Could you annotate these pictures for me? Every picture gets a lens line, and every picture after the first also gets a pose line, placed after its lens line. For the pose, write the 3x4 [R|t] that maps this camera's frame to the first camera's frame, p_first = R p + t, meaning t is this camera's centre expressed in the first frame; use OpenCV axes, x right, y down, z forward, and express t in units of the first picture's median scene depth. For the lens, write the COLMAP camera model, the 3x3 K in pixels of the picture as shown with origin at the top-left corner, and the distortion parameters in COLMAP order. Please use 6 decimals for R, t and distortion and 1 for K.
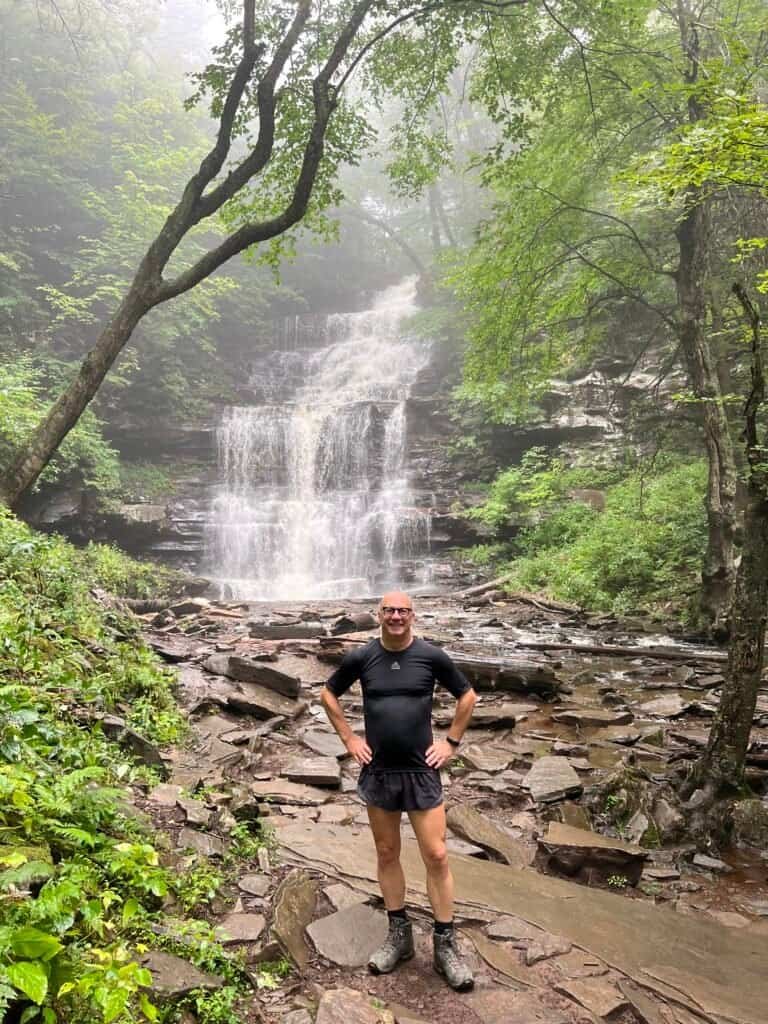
lens RADIAL K [[1740.3, 0, 337.5], [0, 1740.3, 512.2], [0, 0, 1]] dist [0.260268, -1.615620]
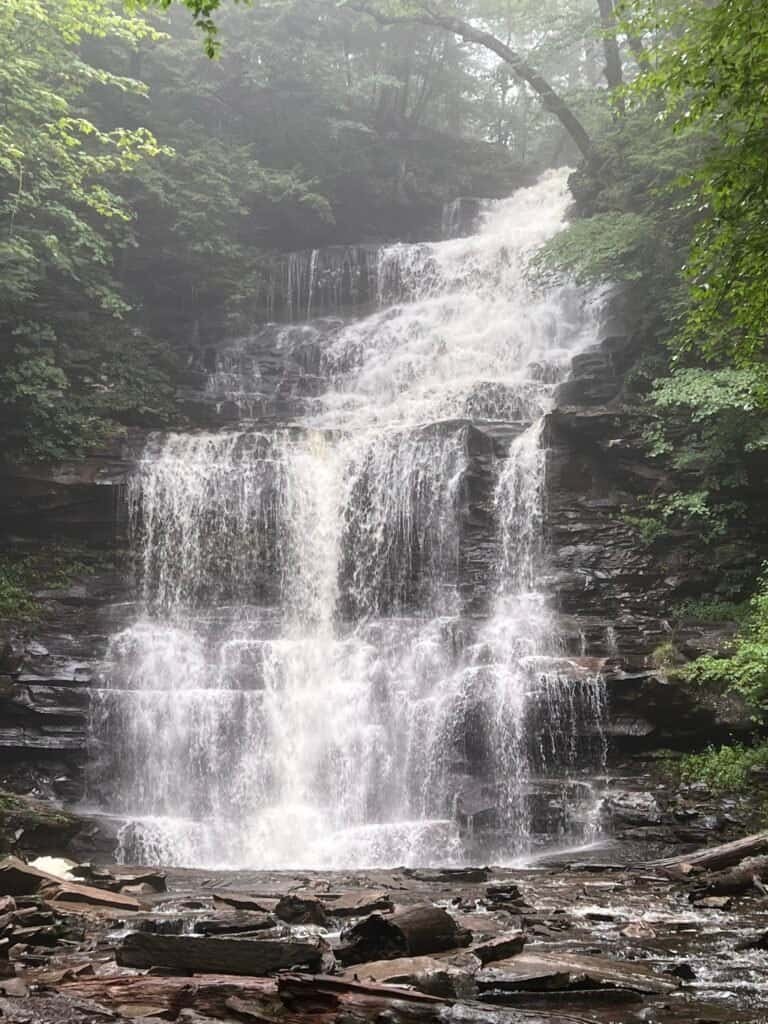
lens RADIAL K [[1740.3, 0, 337.5], [0, 1740.3, 512.2], [0, 0, 1]] dist [0.260268, -1.615620]
pose [[0.994790, 0.002645, -0.101914, 0.031877], [-0.018446, 0.987835, -0.154410, 0.030139], [0.100266, 0.155485, 0.982737, 0.560975]]
